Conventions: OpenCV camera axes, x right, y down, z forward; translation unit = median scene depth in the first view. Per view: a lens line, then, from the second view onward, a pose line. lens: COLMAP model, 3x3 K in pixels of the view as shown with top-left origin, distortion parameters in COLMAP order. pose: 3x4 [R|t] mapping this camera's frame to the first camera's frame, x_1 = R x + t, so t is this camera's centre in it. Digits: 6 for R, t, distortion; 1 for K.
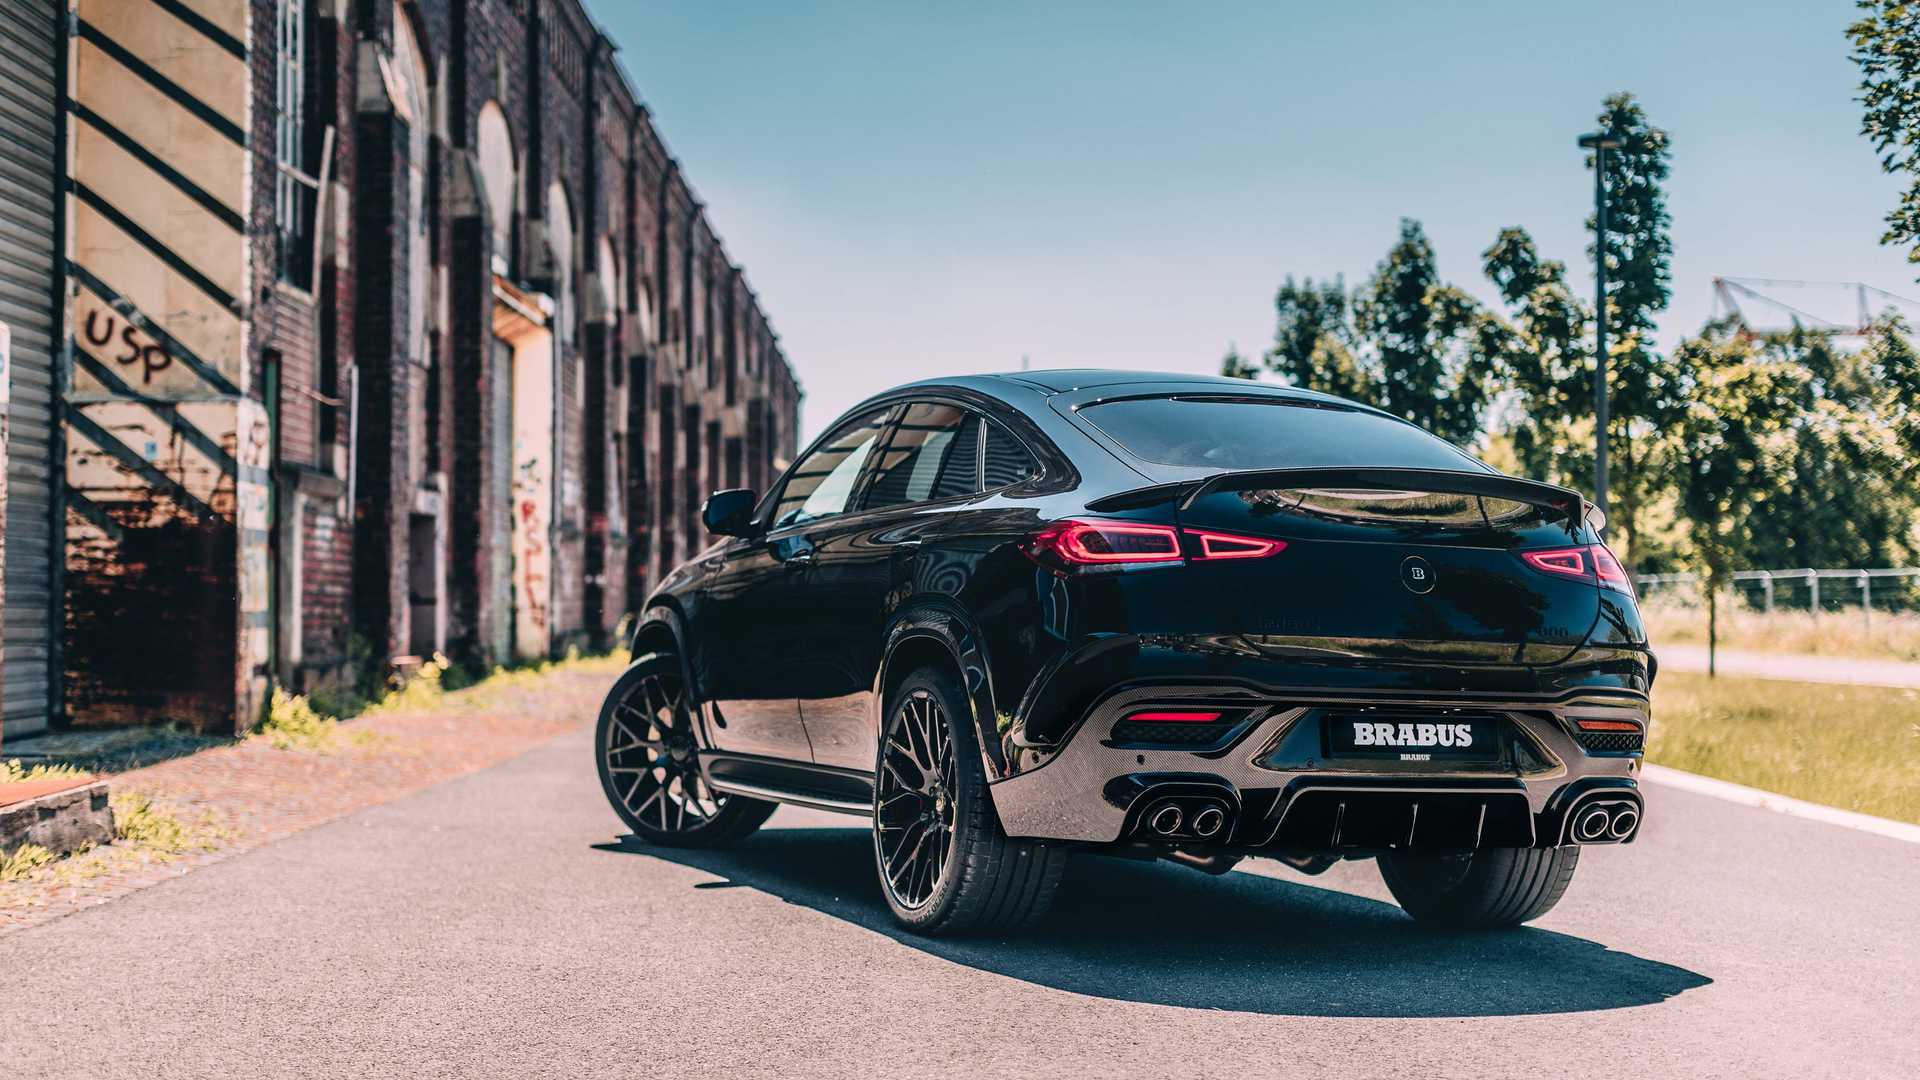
lens RADIAL K [[4577.9, 0, 960.0], [0, 4577.9, 540.0], [0, 0, 1]] dist [0.053899, -0.216703]
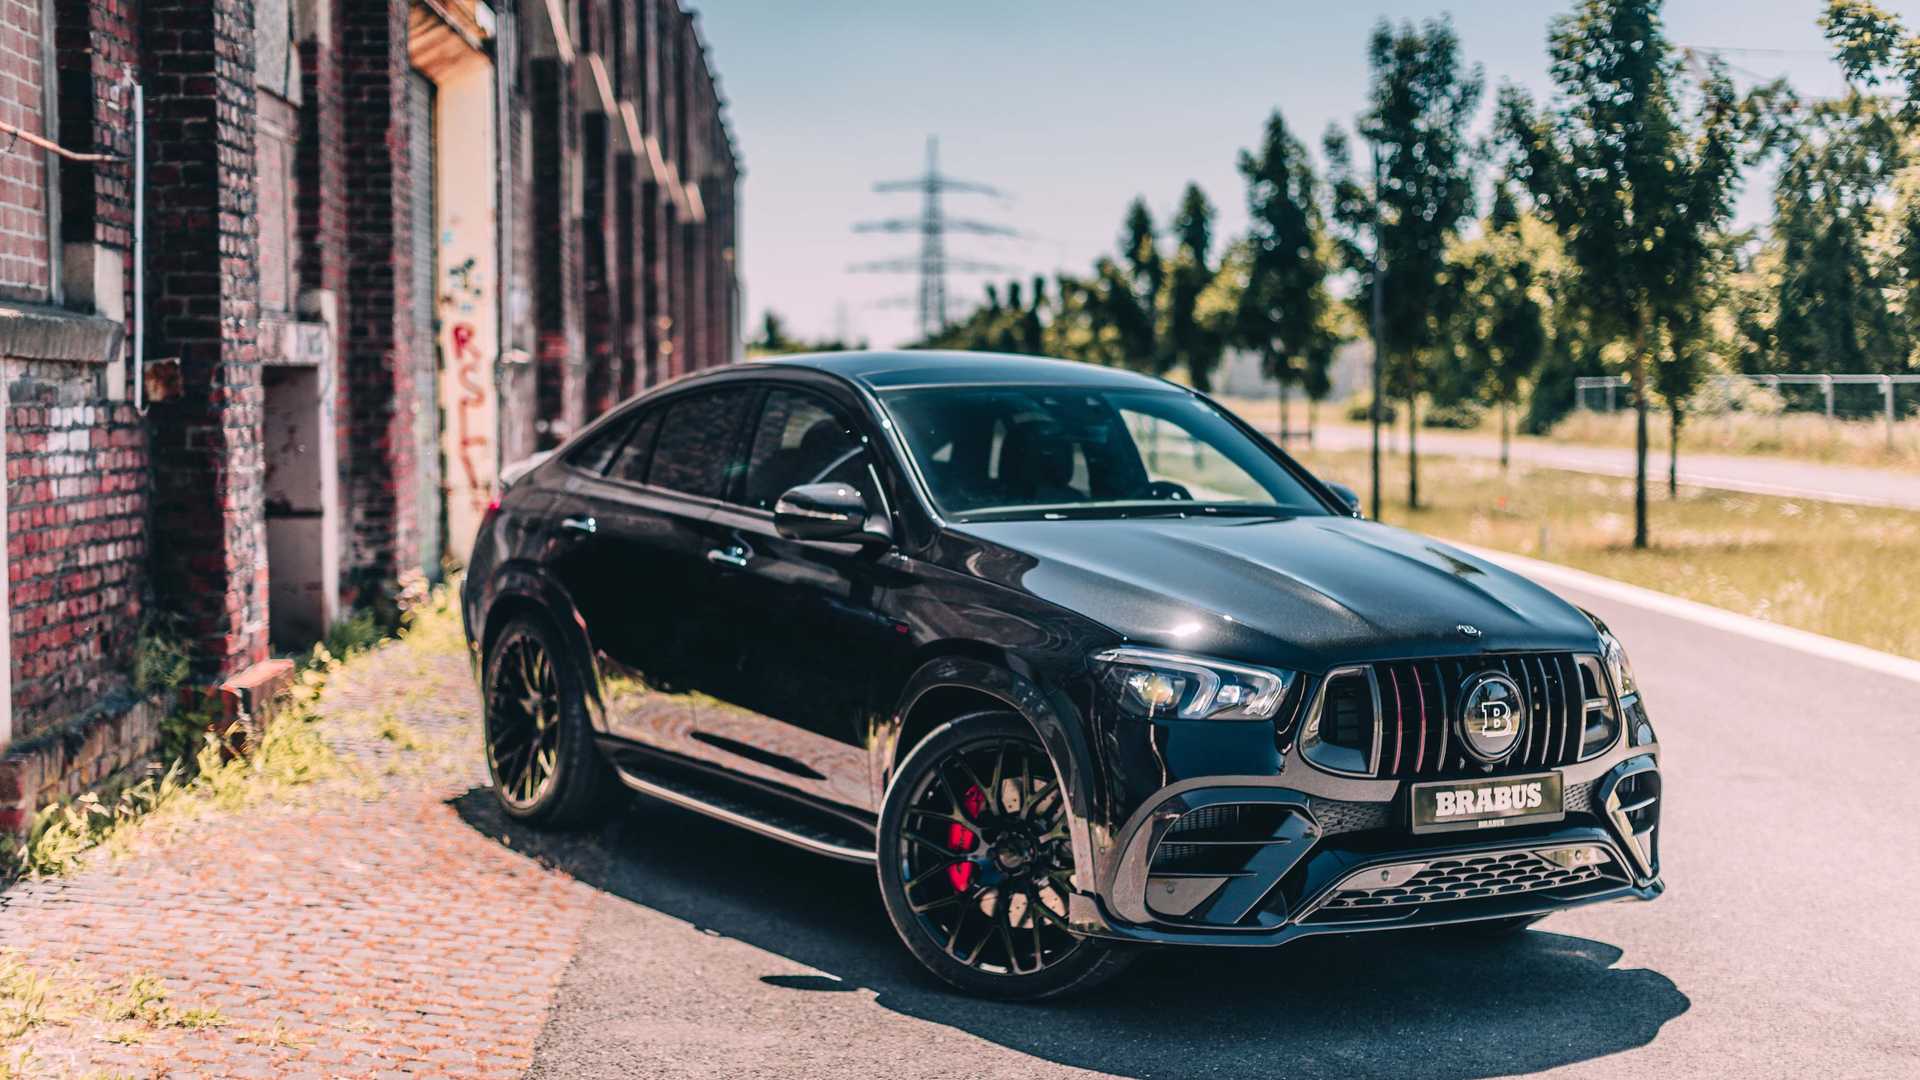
lens RADIAL K [[2812.2, 0, 873.9], [0, 2812.2, 543.8], [0, 0, 1]] dist [0.032172, -0.010600]
pose [[0.997100, -0.011310, 0.075263, -0.070662], [0.004199, 0.995566, 0.093977, -0.015742], [-0.075992, -0.093389, 0.992725, 0.632527]]
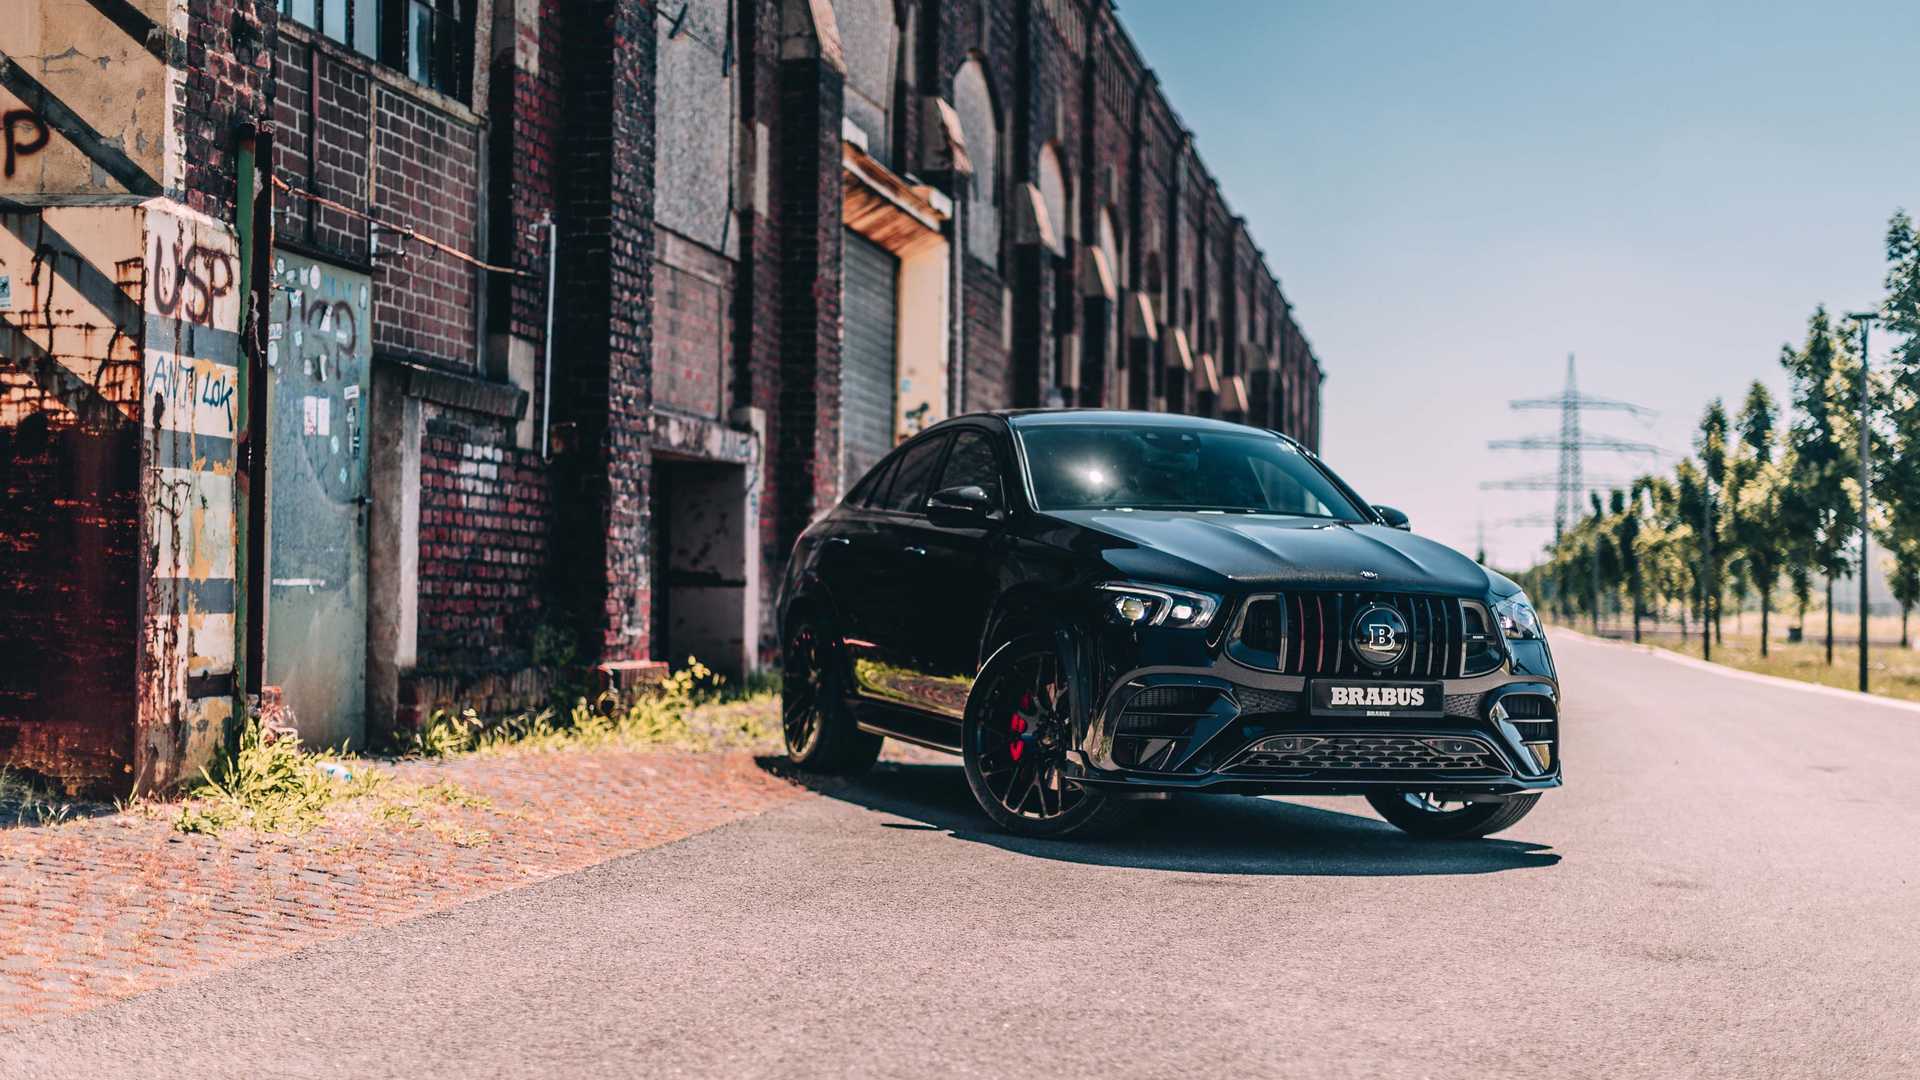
lens RADIAL K [[3147.1, 0, 961.0], [0, 3147.1, 621.5], [0, 0, 1]] dist [0.029103, 0.041437]
pose [[0.984884, 0.009612, -0.172946, 0.005614], [-0.006898, 0.999844, 0.016286, 0.010981], [0.173076, -0.014847, 0.984797, 0.508721]]
